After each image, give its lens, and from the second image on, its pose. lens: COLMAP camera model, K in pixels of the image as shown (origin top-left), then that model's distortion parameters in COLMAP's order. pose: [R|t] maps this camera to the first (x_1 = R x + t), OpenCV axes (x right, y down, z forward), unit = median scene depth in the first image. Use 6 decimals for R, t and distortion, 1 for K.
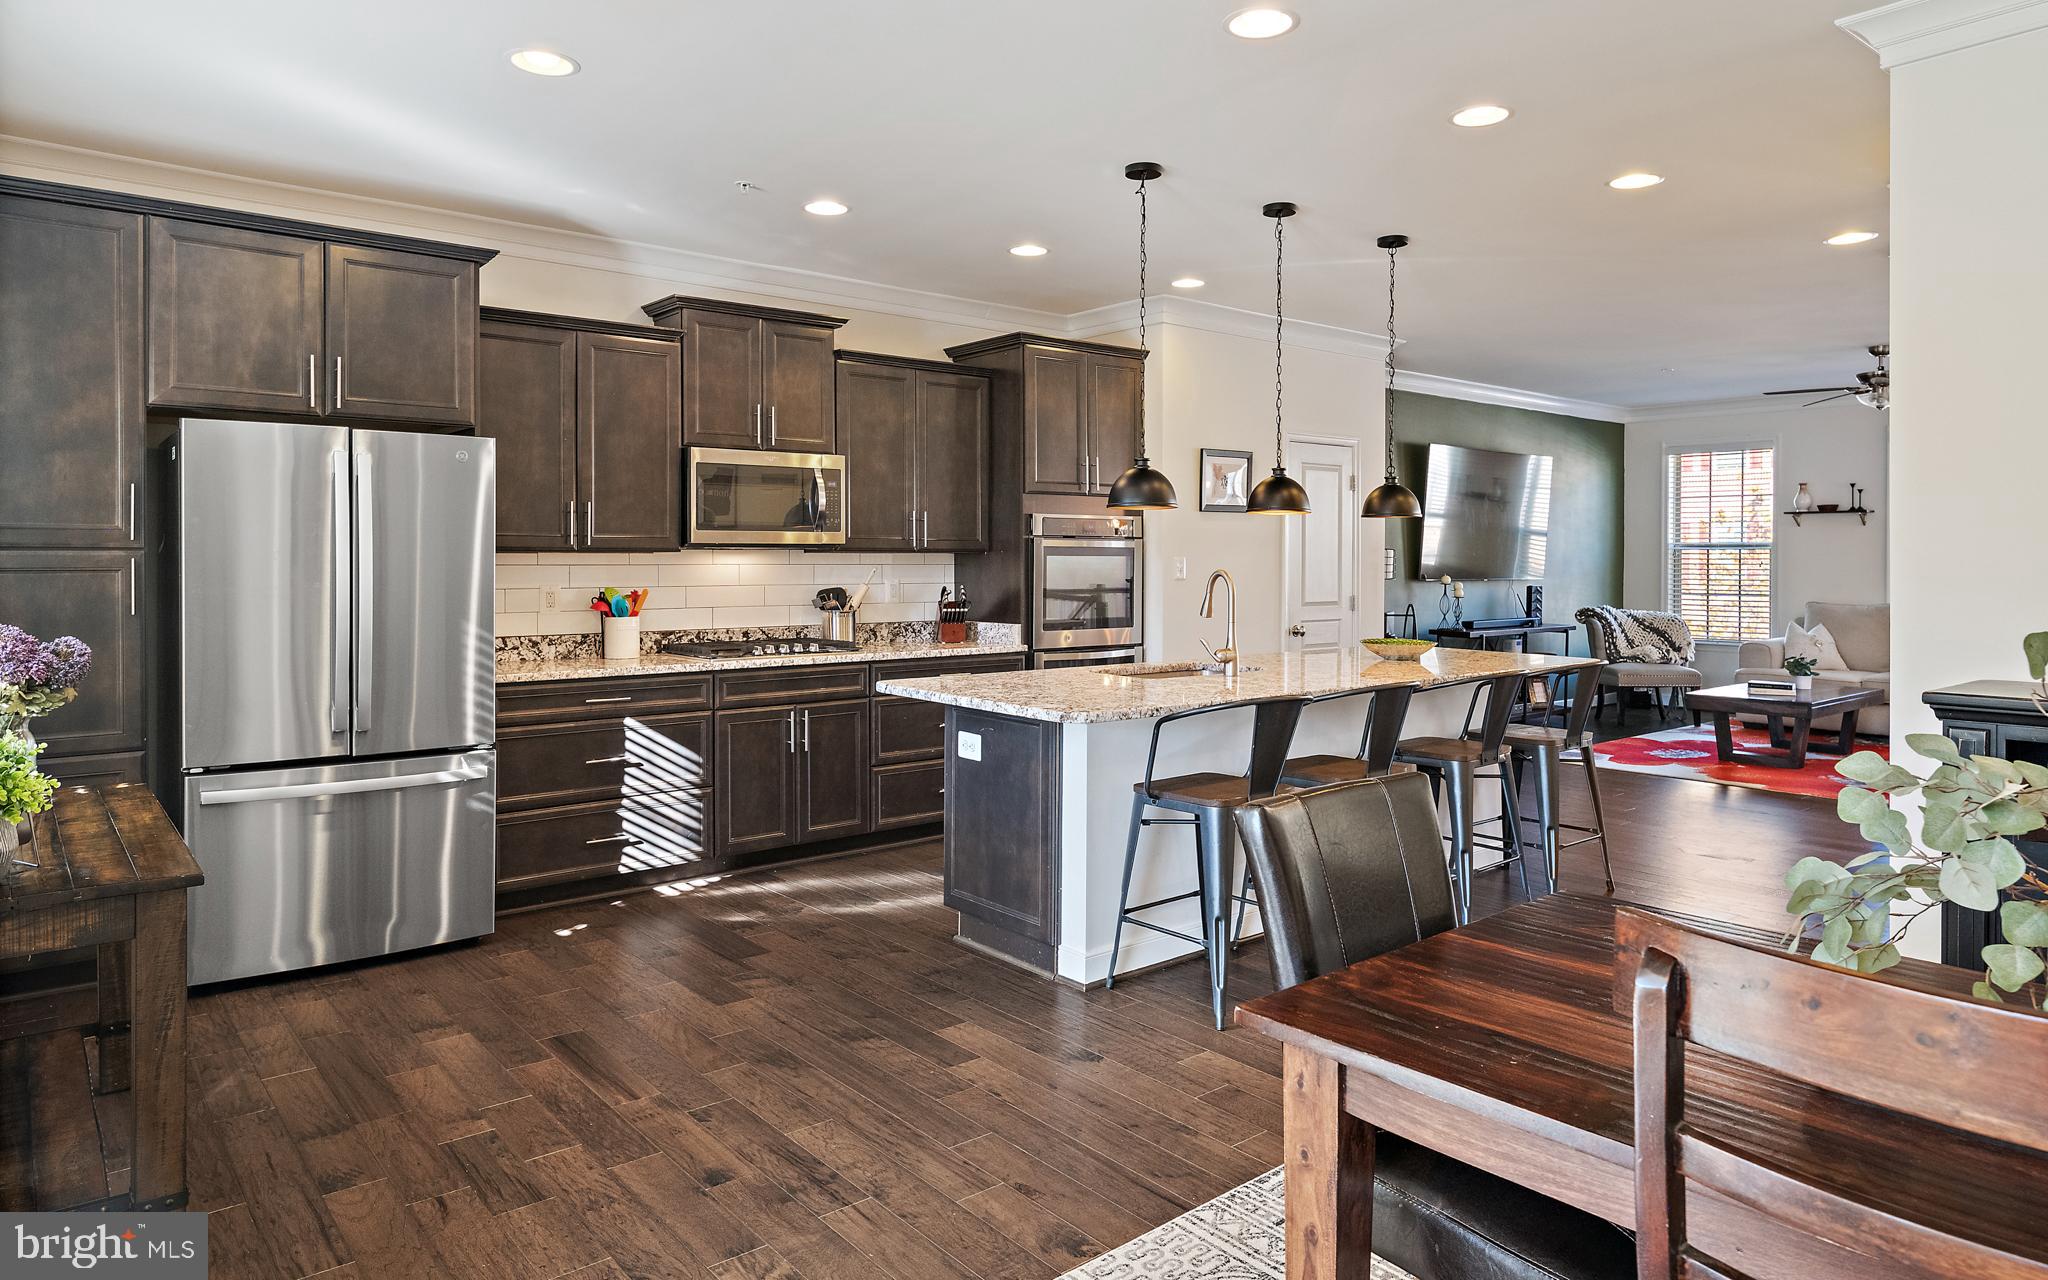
lens RADIAL K [[1251.6, 0, 1030.9], [0, 1251.6, 570.5], [0, 0, 1]] dist [0.002971, -0.000004]
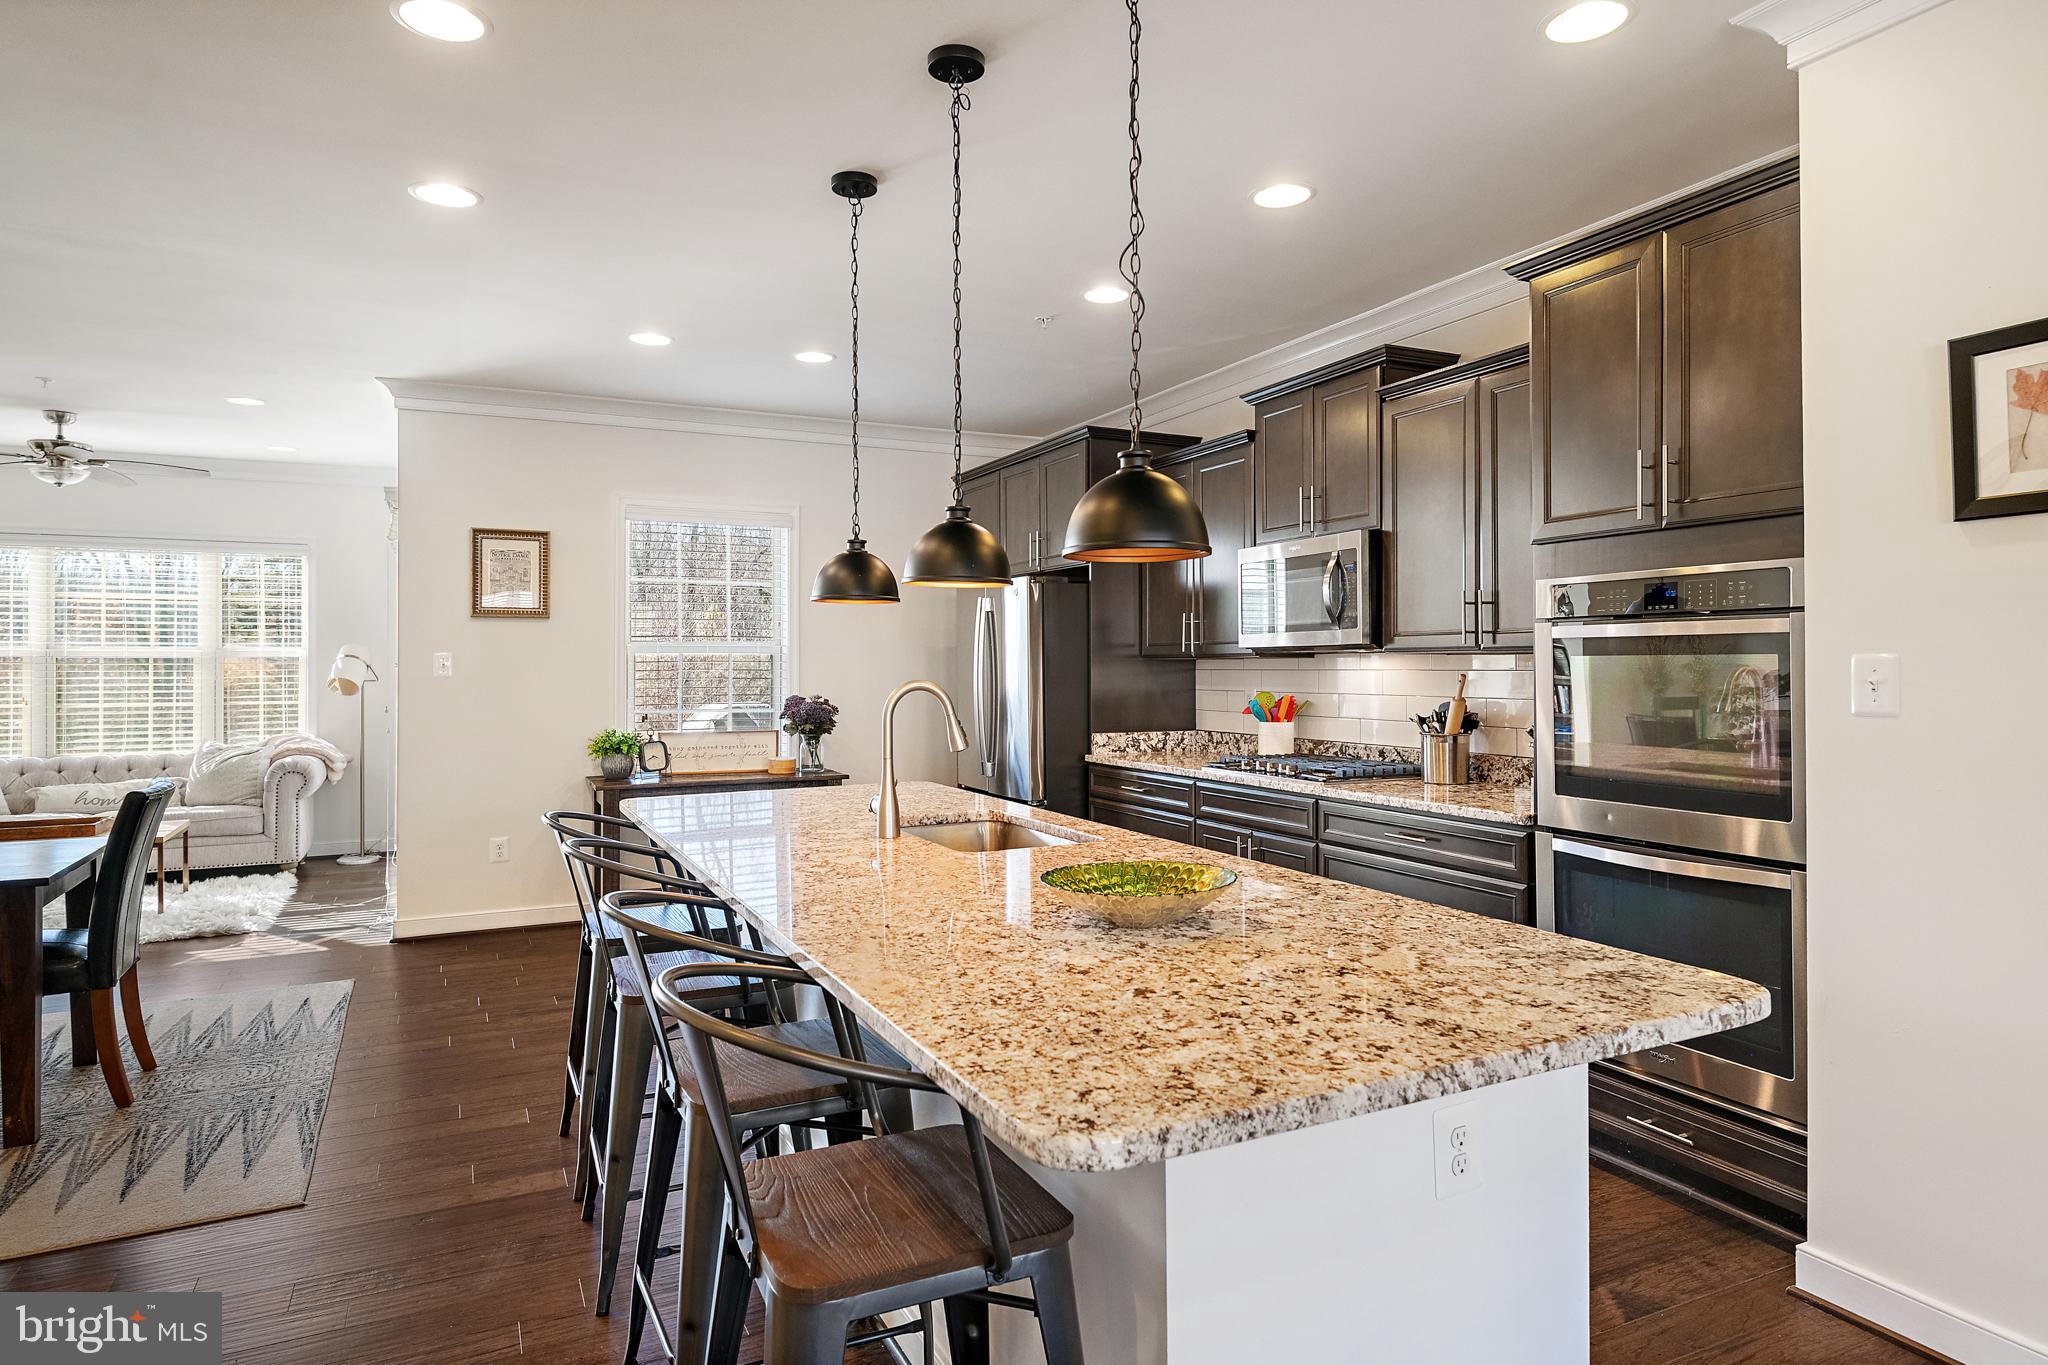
lens RADIAL K [[1177.8, 0, 1030.5], [0, 1177.8, 658.1], [0, 0, 1]] dist [0.002382, -0.002324]
pose [[-0.235548, -0.006324, -0.971842, 0.617929], [-0.004847, 0.999974, -0.005332, -0.007619], [0.971851, 0.003455, -0.235573, 0.995663]]
